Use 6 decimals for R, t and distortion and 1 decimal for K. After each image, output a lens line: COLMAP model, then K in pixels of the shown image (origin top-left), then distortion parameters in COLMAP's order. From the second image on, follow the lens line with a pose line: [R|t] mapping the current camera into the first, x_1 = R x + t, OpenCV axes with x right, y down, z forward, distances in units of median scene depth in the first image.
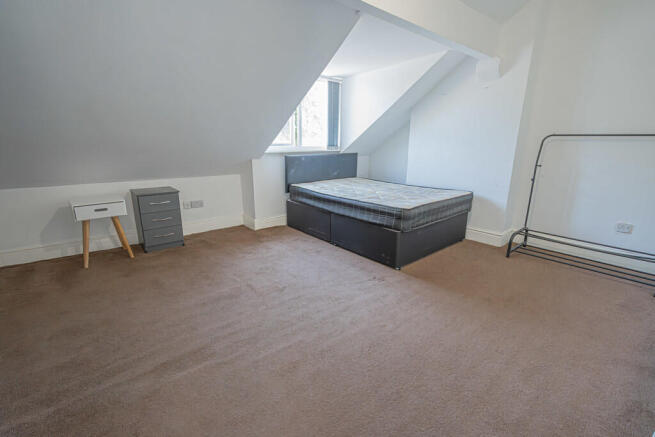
lens RADIAL K [[298.7, 0, 325.3], [0, 298.7, 215.7], [0, 0, 1]] dist [-0.003366, -0.000415]
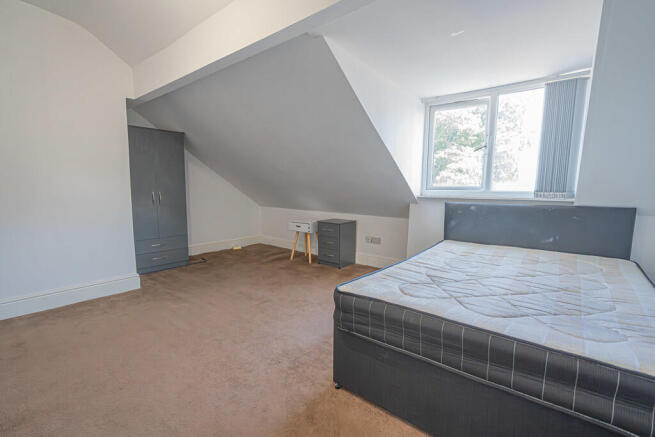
lens RADIAL K [[298.7, 0, 324.5], [0, 298.7, 221.9], [0, 0, 1]] dist [-0.003366, -0.000415]
pose [[0.180815, 0.113209, -0.976980, 0.558852], [-0.245477, 0.967110, 0.066634, -0.124155], [0.952390, 0.227778, 0.202658, 0.548989]]
